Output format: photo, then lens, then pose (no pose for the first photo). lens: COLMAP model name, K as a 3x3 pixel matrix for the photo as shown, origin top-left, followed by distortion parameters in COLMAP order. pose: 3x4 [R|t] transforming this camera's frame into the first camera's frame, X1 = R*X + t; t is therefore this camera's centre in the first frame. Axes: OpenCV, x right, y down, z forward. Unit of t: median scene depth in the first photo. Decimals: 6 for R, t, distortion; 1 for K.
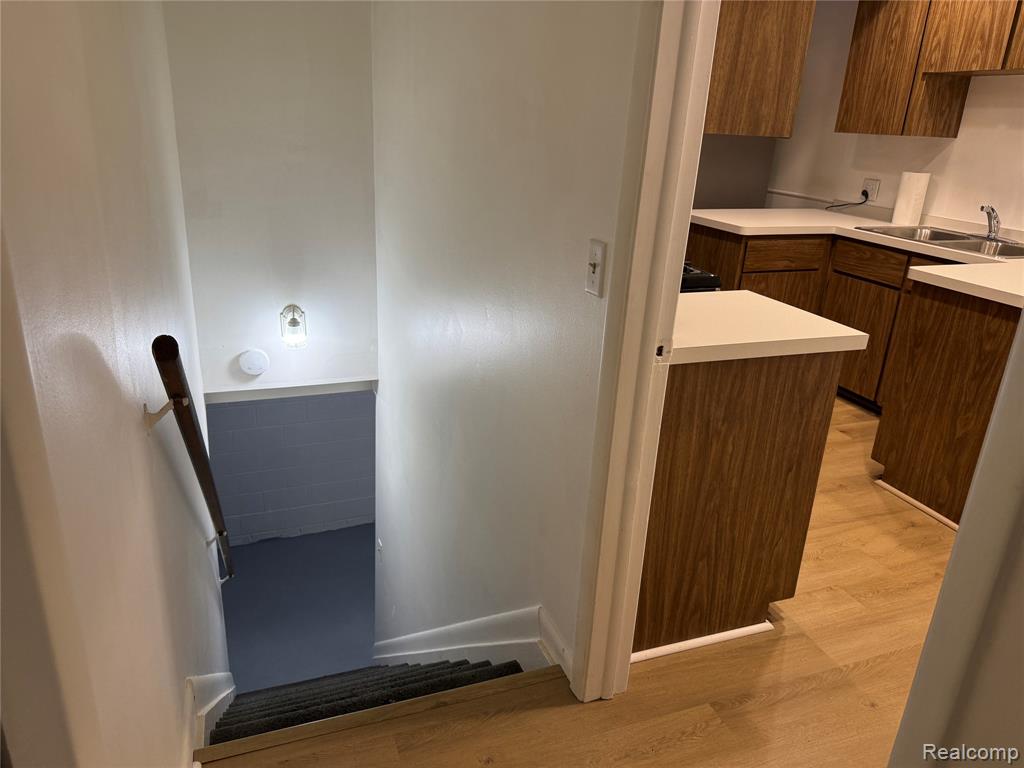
lens RADIAL K [[717.9, 0, 512.1], [0, 717.9, 372.0], [0, 0, 1]] dist [0.064501, -0.079743]
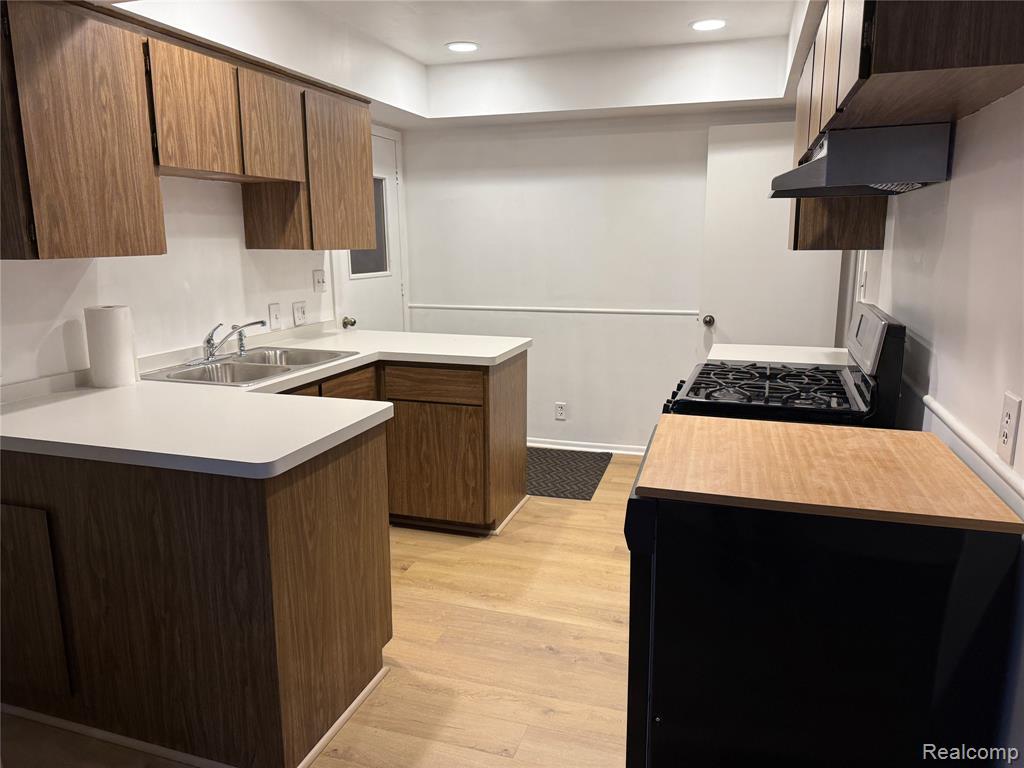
lens RADIAL K [[717.9, 0, 514.3], [0, 717.9, 374.5], [0, 0, 1]] dist [0.064501, -0.079743]
pose [[-0.782458, -0.162323, 0.601174, -0.143061], [0.177507, 0.867228, 0.465195, -0.498303], [-0.596867, 0.470708, -0.649756, 1.333559]]
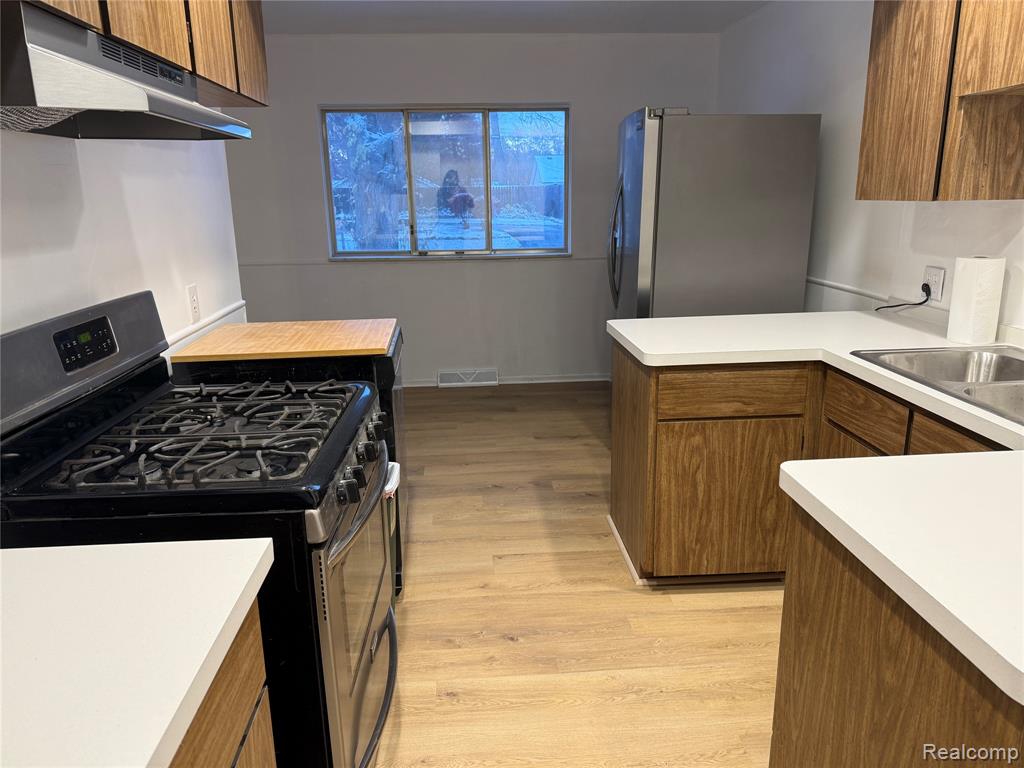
lens RADIAL K [[717.9, 0, 501.6], [0, 717.9, 378.0], [0, 0, 1]] dist [0.064501, -0.079743]
pose [[0.952913, 0.008953, -0.303112, 0.389742], [-0.038710, 0.994978, -0.092309, -0.112720], [0.300763, 0.099696, 0.948474, 0.344686]]
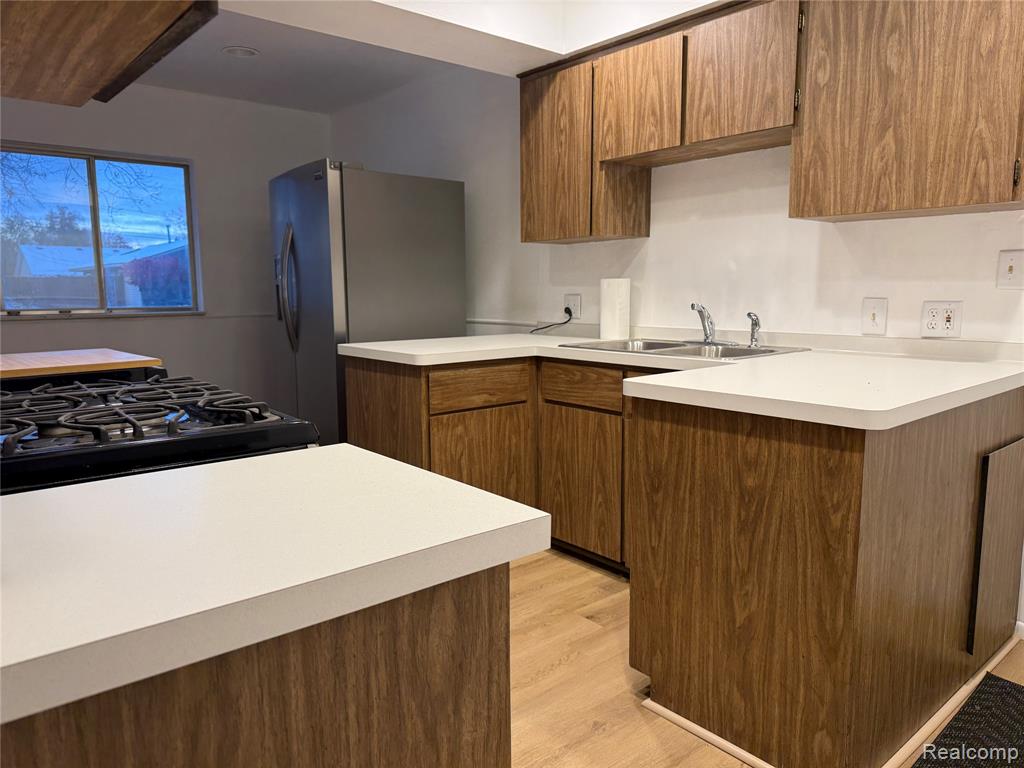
lens RADIAL K [[717.9, 0, 512.9], [0, 717.9, 390.3], [0, 0, 1]] dist [0.064501, -0.079743]
pose [[0.941185, -0.101095, 0.322413, 0.170693], [0.161788, 0.972533, -0.167343, -0.027608], [-0.296640, 0.209664, 0.931690, 0.299551]]
